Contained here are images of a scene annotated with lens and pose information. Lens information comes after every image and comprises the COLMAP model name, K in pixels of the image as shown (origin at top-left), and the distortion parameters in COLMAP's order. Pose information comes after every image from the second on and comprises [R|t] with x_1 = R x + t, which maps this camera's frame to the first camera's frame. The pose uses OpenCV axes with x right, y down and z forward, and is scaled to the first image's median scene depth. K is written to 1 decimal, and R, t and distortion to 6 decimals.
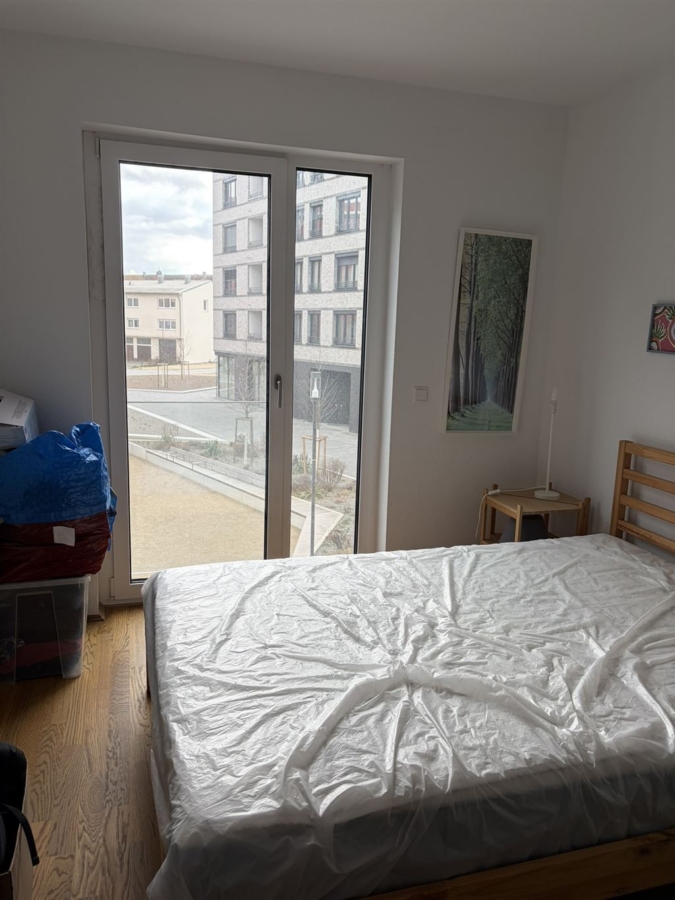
lens RADIAL K [[673.1, 0, 340.3], [0, 673.1, 450.2], [0, 0, 1]] dist [0.047790, -0.054721]
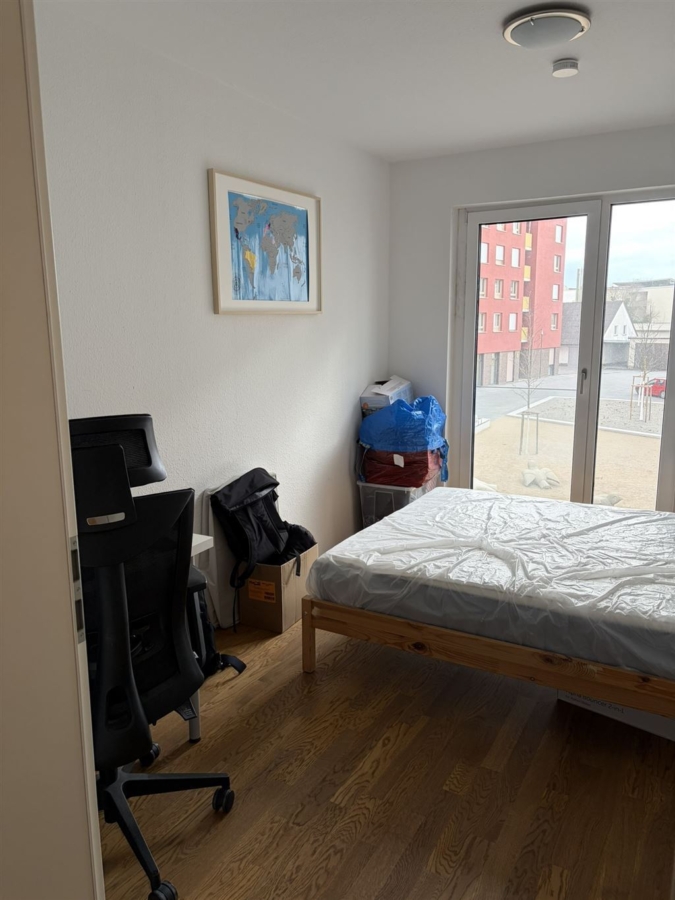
lens RADIAL K [[673.1, 0, 338.4], [0, 673.1, 448.9], [0, 0, 1]] dist [0.047790, -0.054721]
pose [[0.681996, 0.090904, -0.725684, 0.834283], [-0.095397, 0.994825, 0.034965, 0.061090], [0.725107, 0.045382, 0.687139, -0.321528]]
